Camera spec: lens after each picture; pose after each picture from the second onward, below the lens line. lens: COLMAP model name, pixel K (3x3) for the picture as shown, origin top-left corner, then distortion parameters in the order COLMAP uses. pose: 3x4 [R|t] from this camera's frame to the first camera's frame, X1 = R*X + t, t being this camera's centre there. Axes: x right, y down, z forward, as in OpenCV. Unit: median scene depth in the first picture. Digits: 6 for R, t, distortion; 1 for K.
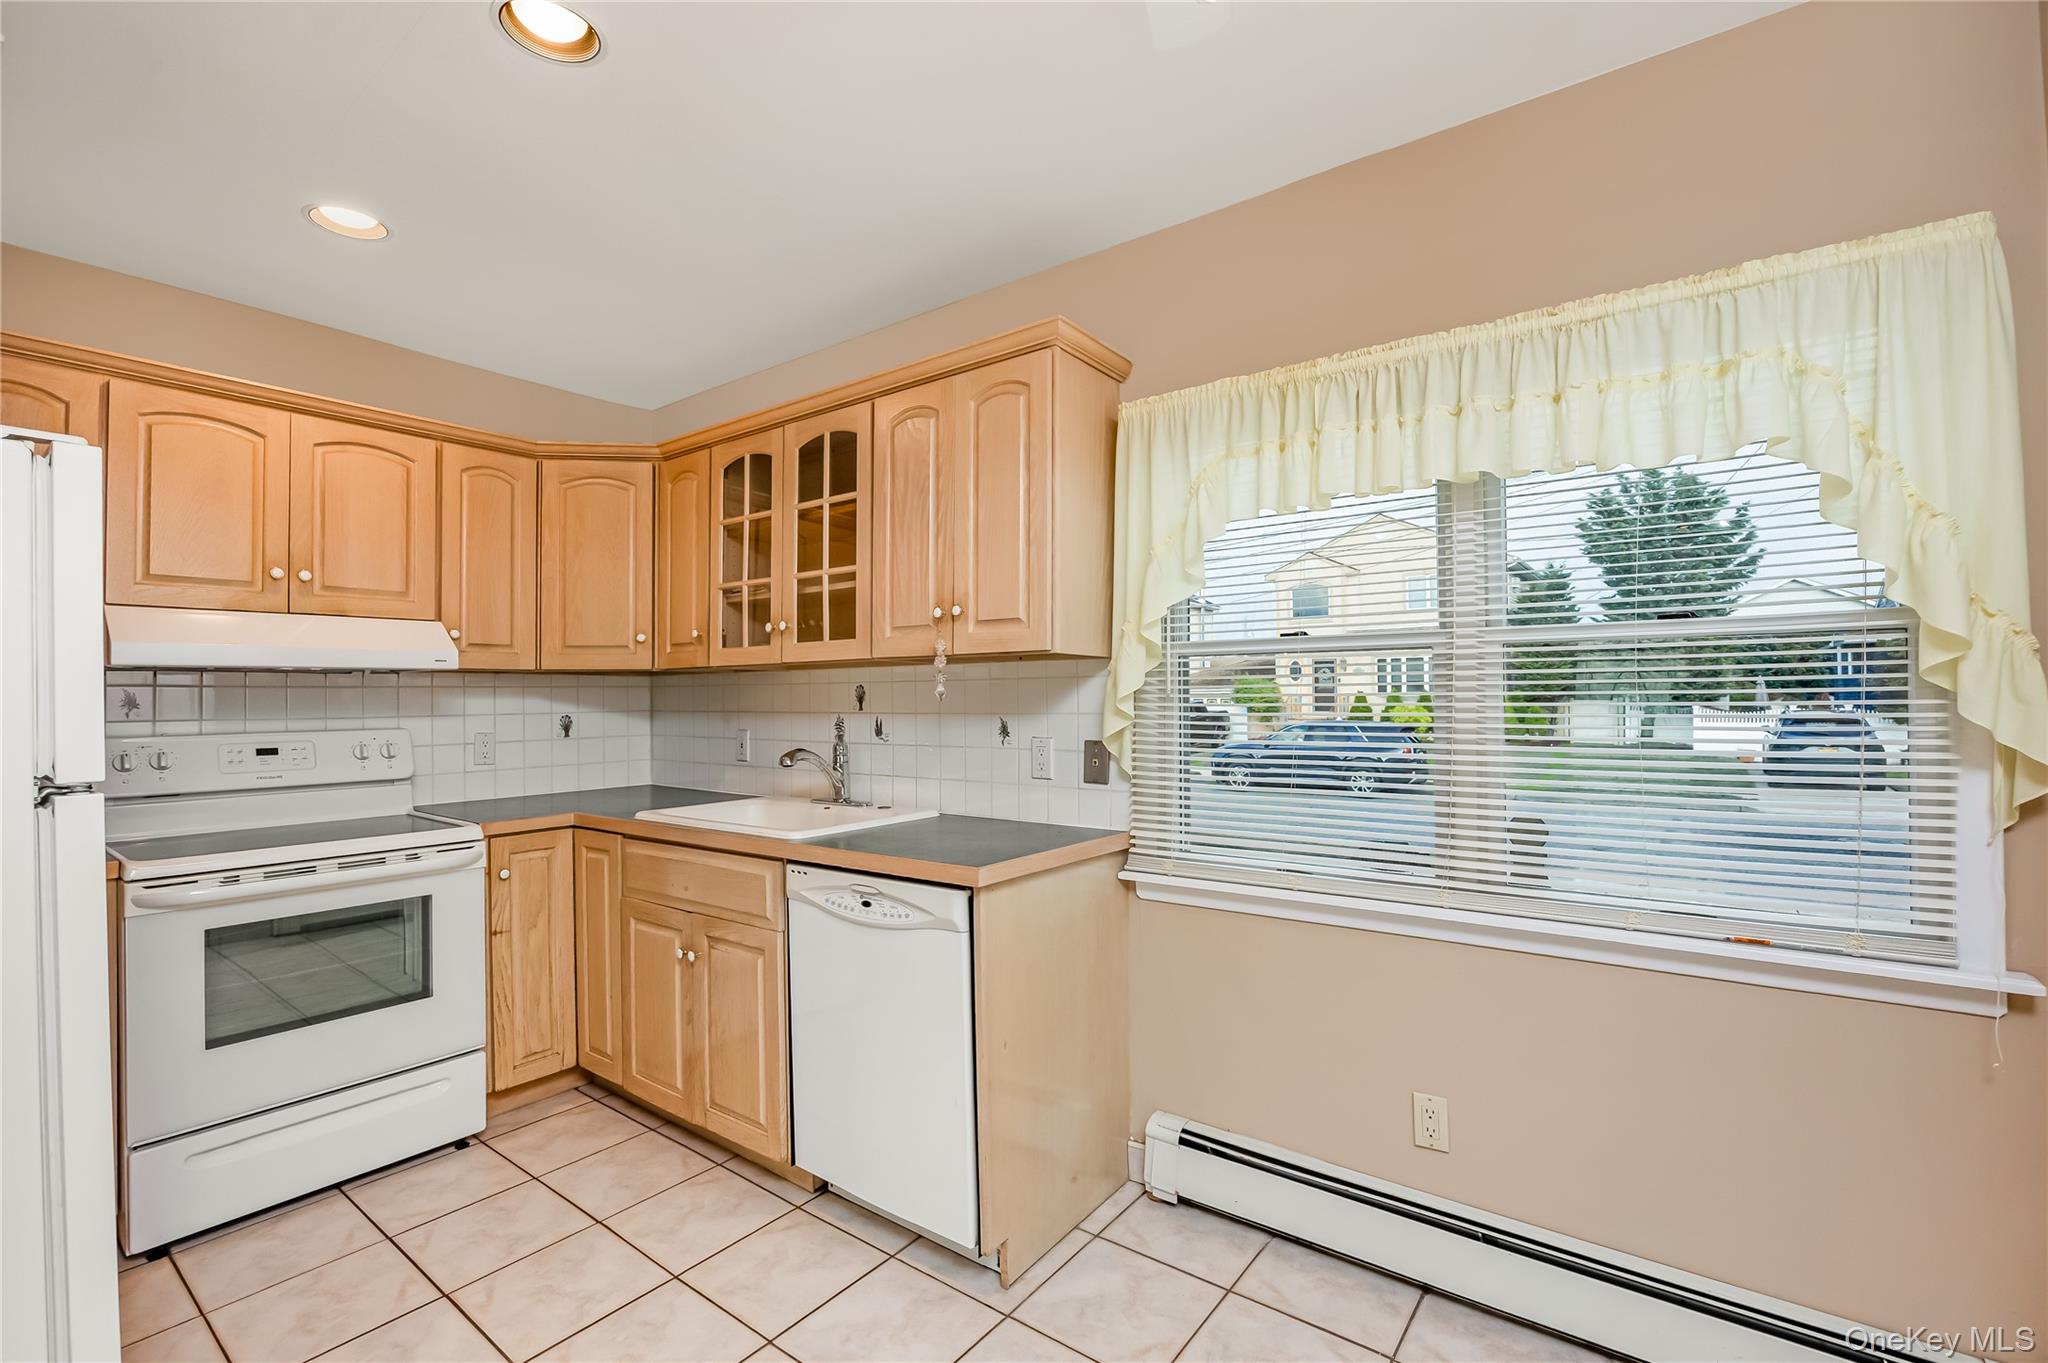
lens RADIAL K [[880.8, 0, 1037.2], [0, 880.8, 696.0], [0, 0, 1]] dist [-0.004697, -0.000088]
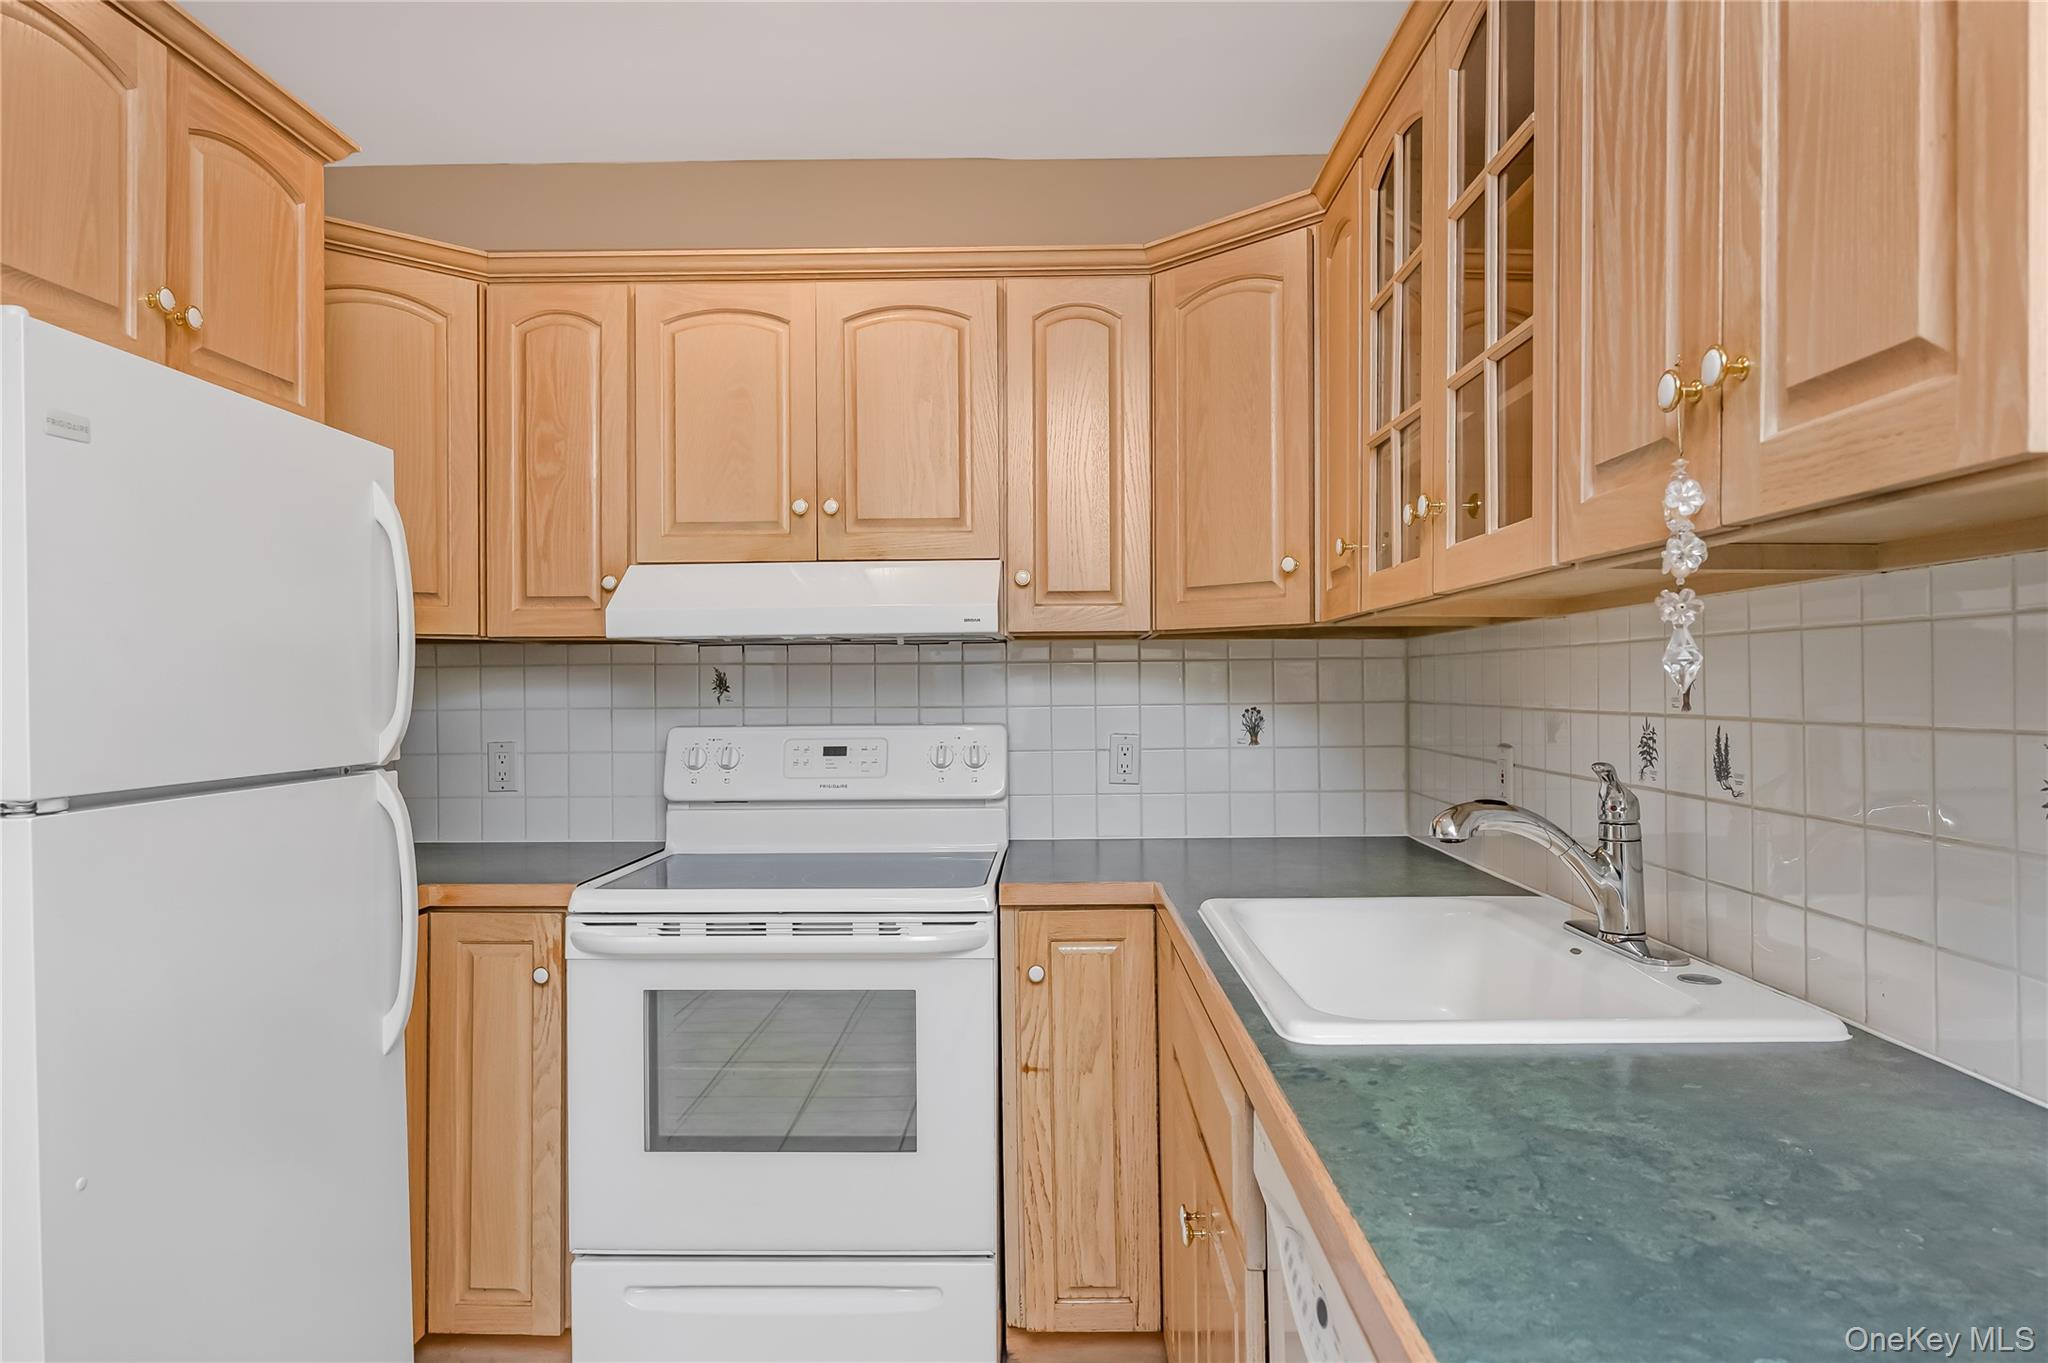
lens RADIAL K [[1283.0, 0, 1027.7], [0, 1283.0, 687.5], [0, 0, 1]] dist [-0.000831, 0.000150]
pose [[0.590820, 0.004919, -0.806789, 0.093858], [0.003468, 0.999957, 0.008637, 0.000750], [0.806796, -0.007901, 0.590777, 0.488232]]
